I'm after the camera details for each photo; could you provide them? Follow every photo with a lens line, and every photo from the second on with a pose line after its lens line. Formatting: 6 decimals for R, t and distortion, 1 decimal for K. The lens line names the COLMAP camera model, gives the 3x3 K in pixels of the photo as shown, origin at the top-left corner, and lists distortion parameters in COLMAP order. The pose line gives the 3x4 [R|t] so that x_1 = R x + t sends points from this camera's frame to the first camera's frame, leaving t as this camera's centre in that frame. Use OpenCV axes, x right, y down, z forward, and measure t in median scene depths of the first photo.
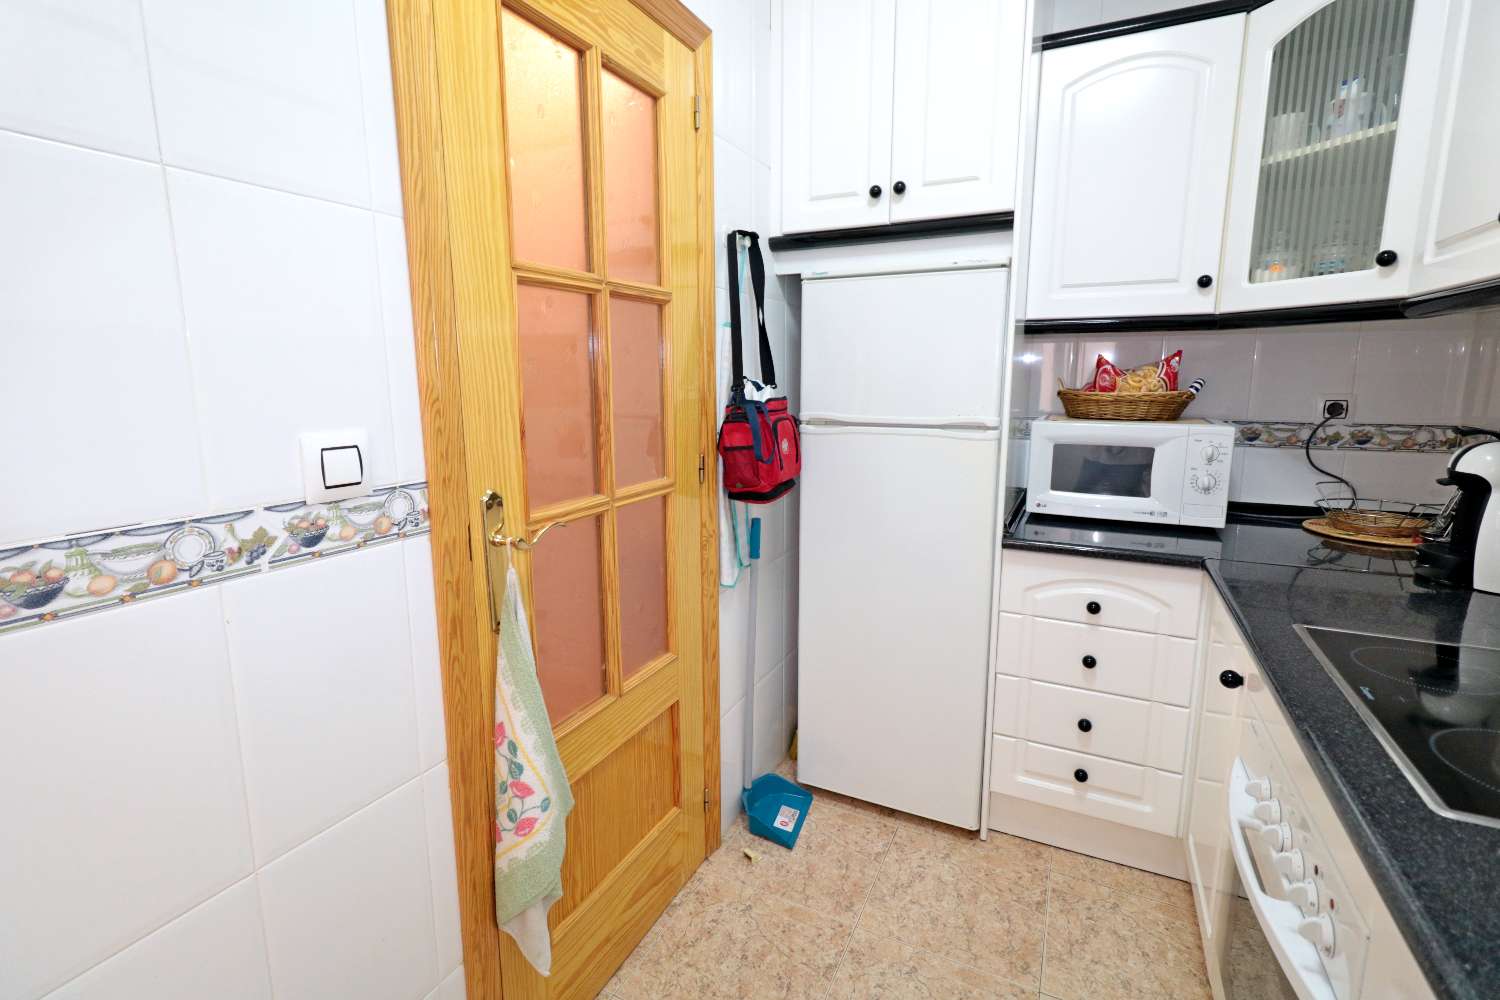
lens RADIAL K [[694.9, 0, 744.4], [0, 694.9, 492.8], [0, 0, 1]] dist [0.001351, -0.001426]
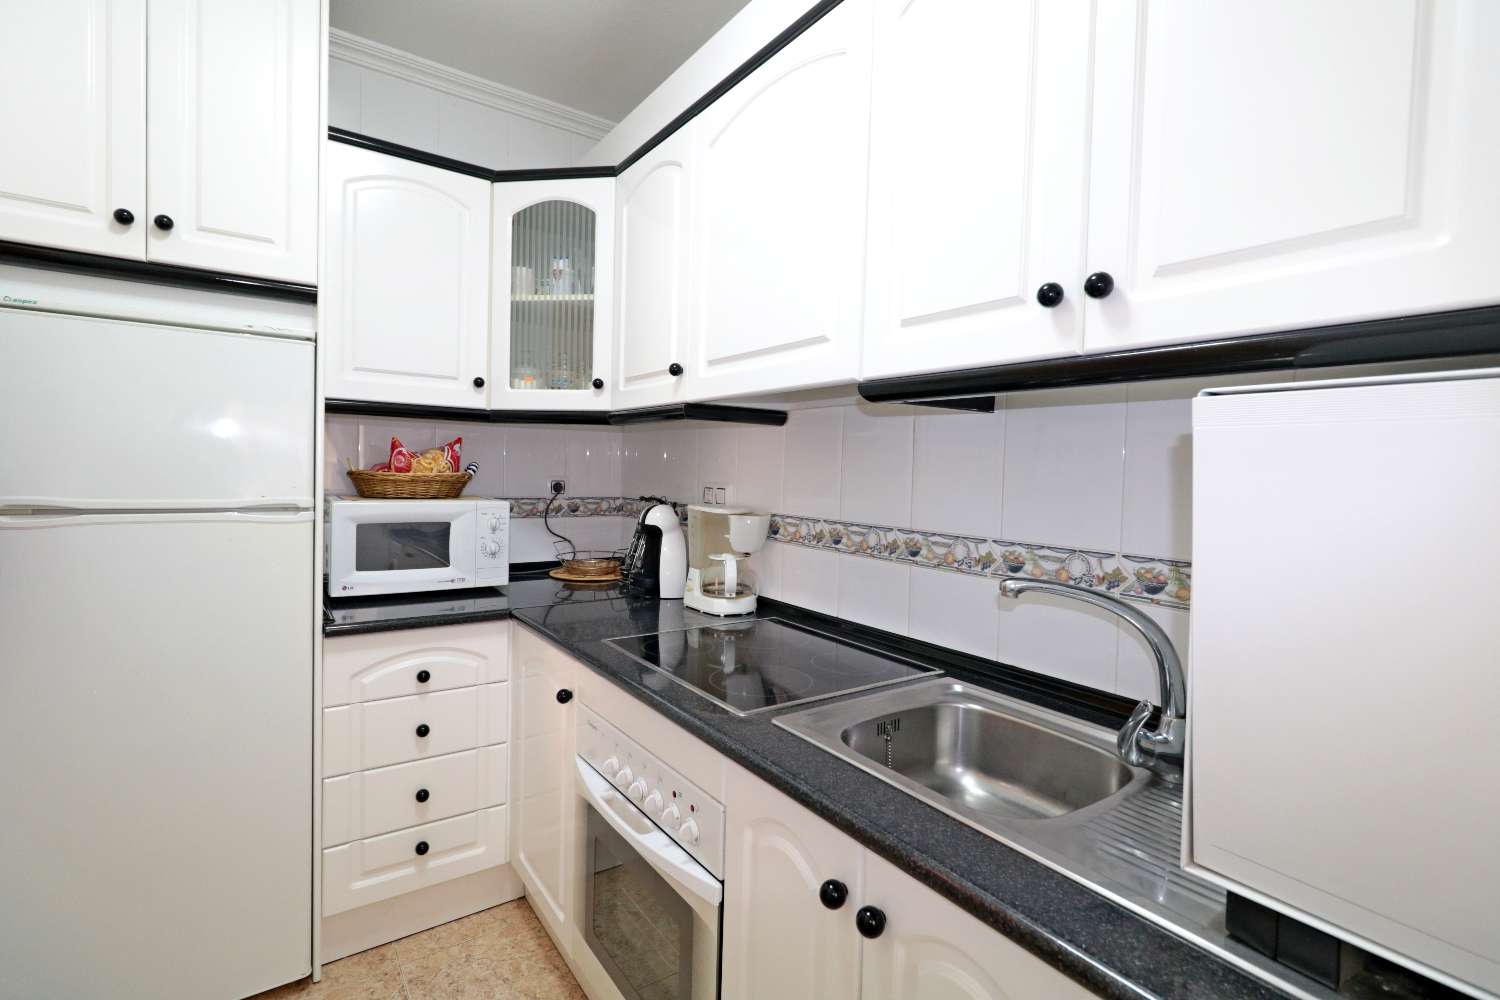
lens RADIAL K [[694.9, 0, 747.4], [0, 694.9, 496.3], [0, 0, 1]] dist [0.001351, -0.001426]
pose [[0.464781, -0.016921, 0.885264, -0.184596], [0.123065, 0.991348, -0.045663, 0.004616], [-0.876832, 0.130168, 0.462841, 0.054147]]
